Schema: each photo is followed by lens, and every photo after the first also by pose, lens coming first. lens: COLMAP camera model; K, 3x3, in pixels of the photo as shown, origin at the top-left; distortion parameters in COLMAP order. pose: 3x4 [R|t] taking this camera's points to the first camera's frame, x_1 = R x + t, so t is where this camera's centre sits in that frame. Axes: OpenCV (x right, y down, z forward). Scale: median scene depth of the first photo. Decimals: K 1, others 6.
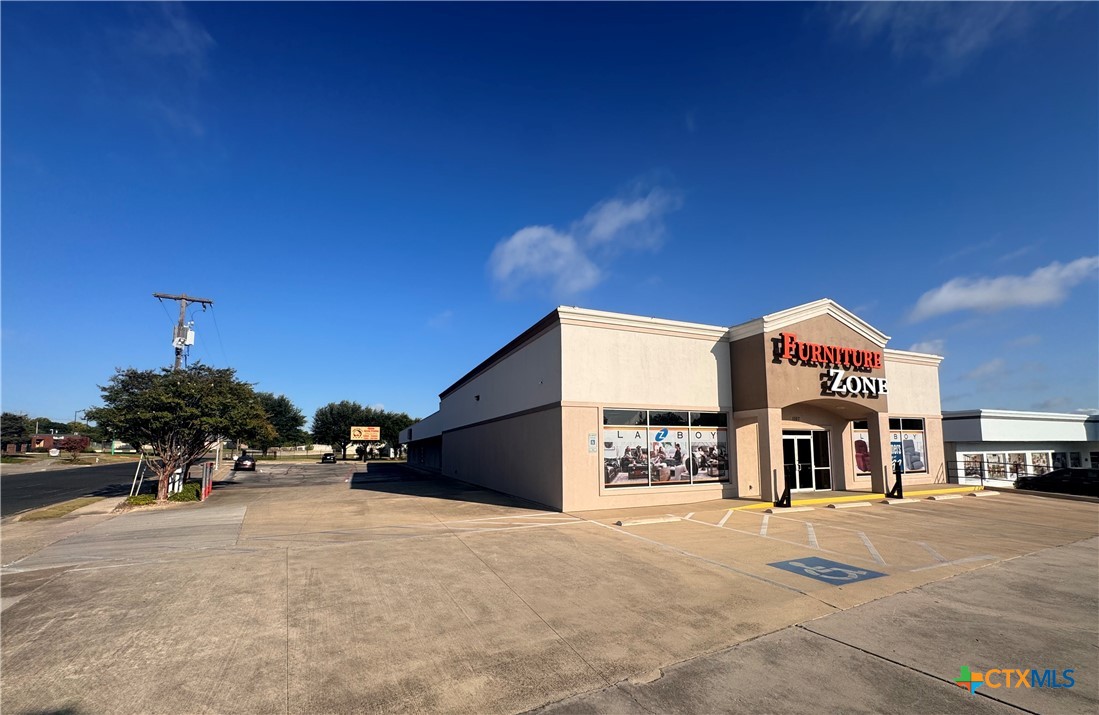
lens RADIAL K [[436.9, 0, 550.4], [0, 436.9, 413.9], [0, 0, 1]] dist [0.000819, 0.000129]
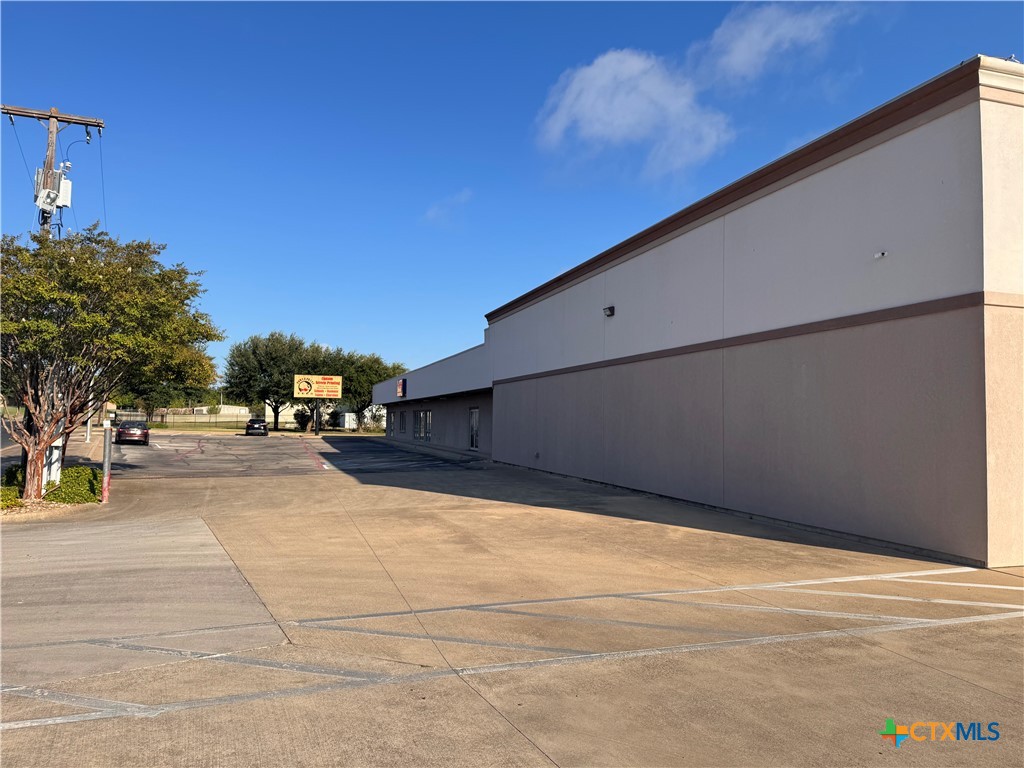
lens RADIAL K [[711.8, 0, 512.0], [0, 711.8, 384.0], [0, 0, 1]] dist [0.119641, -0.132553]
pose [[0.994990, 0.017025, -0.098516, -0.099466], [-0.014121, 0.999447, 0.030097, 0.012098], [0.098974, -0.028555, 0.994680, 0.085481]]
